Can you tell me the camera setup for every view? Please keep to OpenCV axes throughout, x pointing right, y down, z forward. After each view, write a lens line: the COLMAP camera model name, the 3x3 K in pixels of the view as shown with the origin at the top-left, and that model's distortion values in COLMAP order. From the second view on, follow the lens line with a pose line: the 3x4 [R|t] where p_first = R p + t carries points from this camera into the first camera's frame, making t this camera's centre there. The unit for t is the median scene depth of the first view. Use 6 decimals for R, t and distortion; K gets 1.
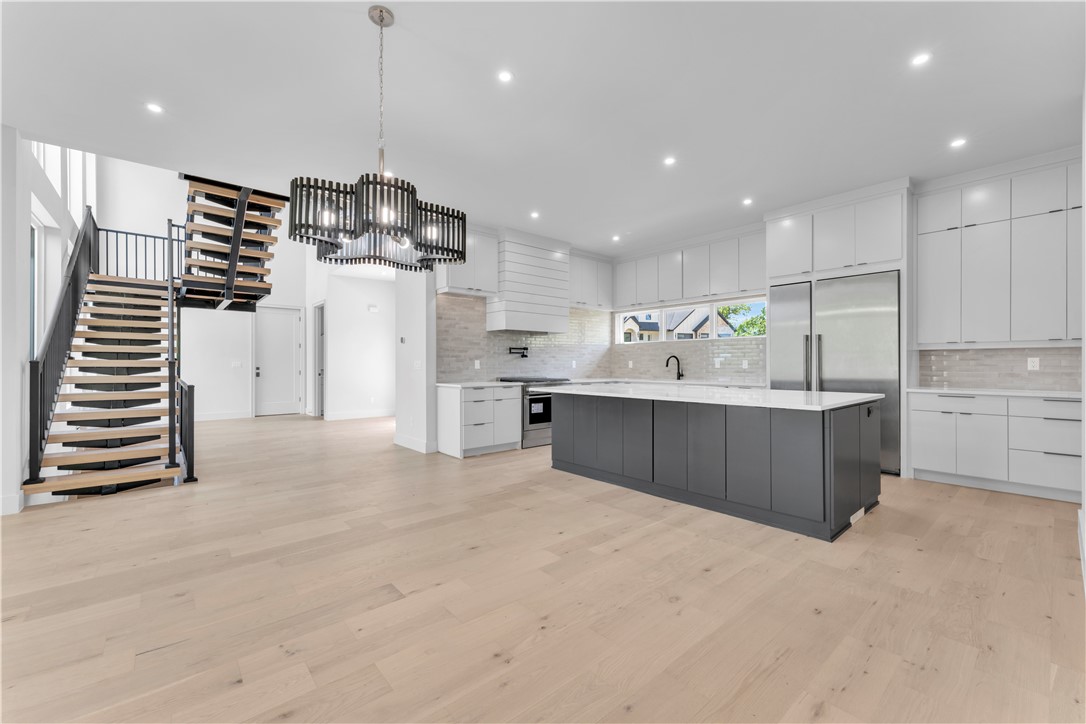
lens RADIAL K [[438.2, 0, 538.9], [0, 438.2, 365.8], [0, 0, 1]] dist [0.010455, -0.000207]
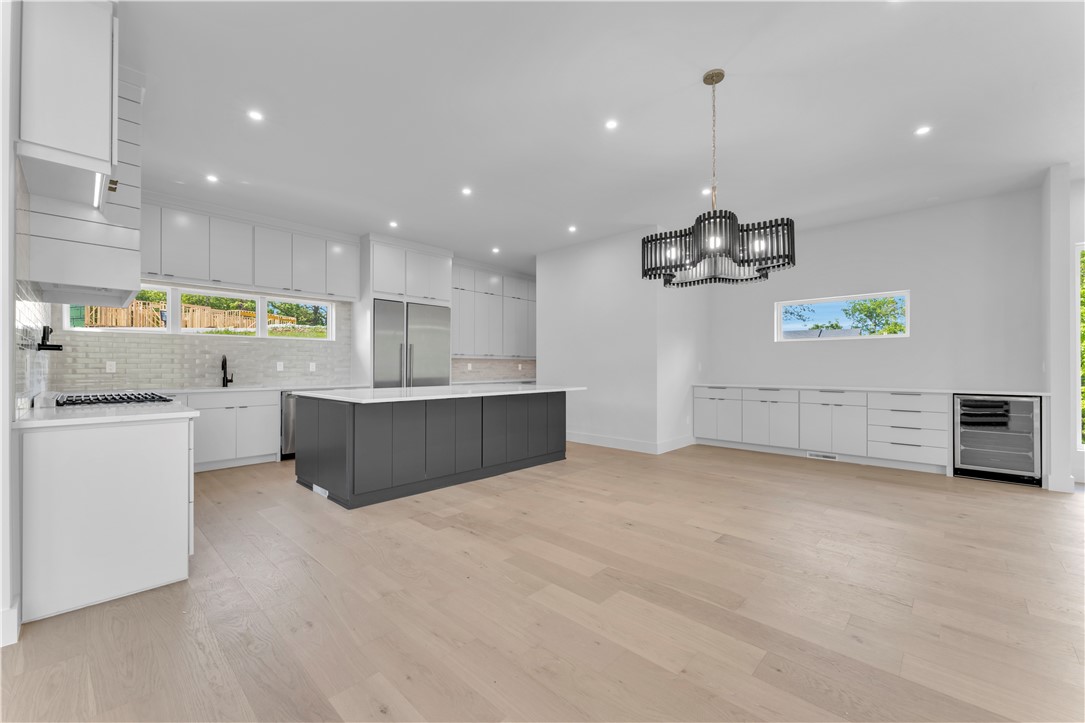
lens RADIAL K [[437.8, 0, 539.8], [0, 437.8, 363.3], [0, 0, 1]] dist [0.010455, -0.000207]
pose [[-0.100716, 0.009900, 0.994866, -0.852714], [0.005074, 0.999943, -0.009437, 0.000479], [-0.994902, 0.004097, -0.100761, 0.901192]]
